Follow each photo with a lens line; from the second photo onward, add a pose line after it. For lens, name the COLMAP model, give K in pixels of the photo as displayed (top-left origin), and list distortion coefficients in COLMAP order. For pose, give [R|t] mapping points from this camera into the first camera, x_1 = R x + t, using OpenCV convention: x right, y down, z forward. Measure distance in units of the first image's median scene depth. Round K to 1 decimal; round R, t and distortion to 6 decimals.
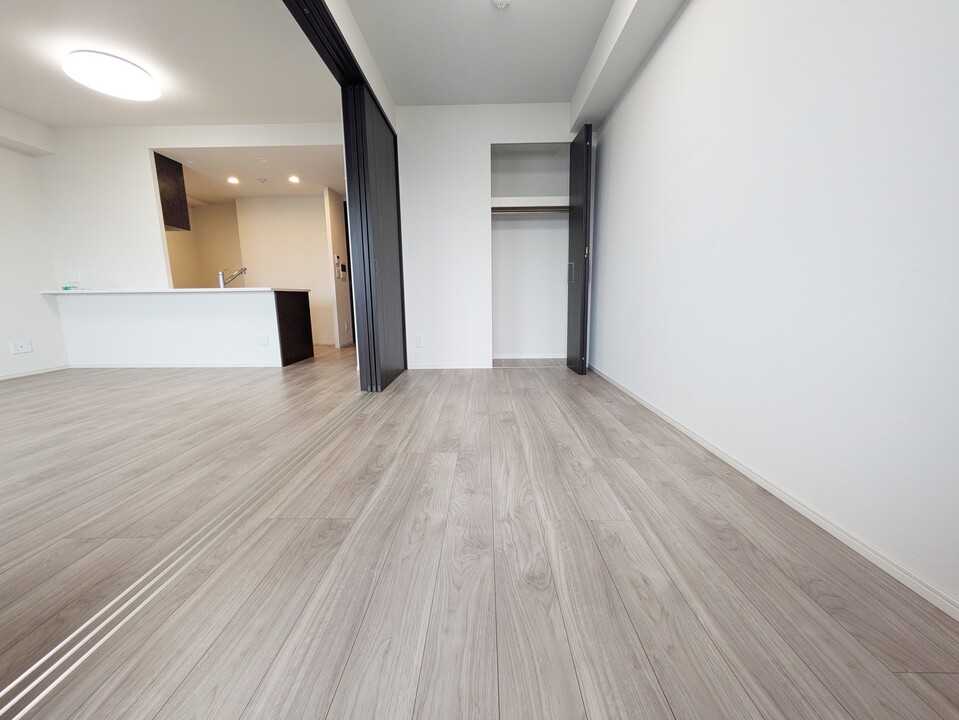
lens RADIAL K [[383.4, 0, 479.0], [0, 383.4, 357.7], [0, 0, 1]] dist [-0.000794, 0.000301]
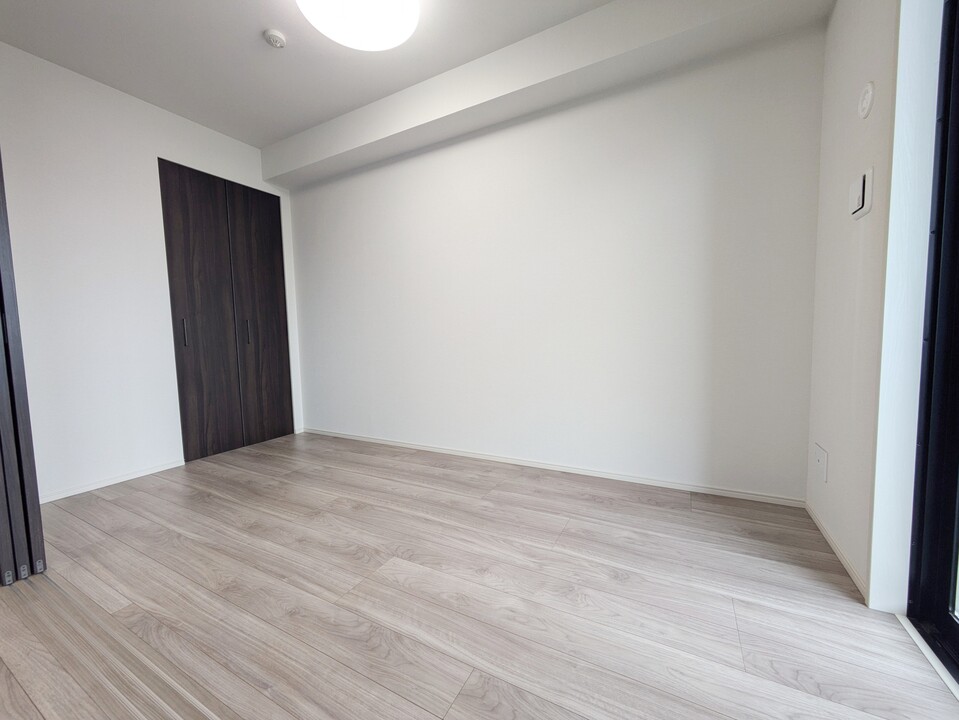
lens RADIAL K [[383.4, 0, 477.9], [0, 383.4, 359.5], [0, 0, 1]] dist [-0.000794, 0.000301]
pose [[0.461547, -0.063908, 0.884811, -0.758120], [0.163575, 0.986430, -0.014078, -0.153660], [-0.871905, 0.151230, 0.465738, 0.407877]]
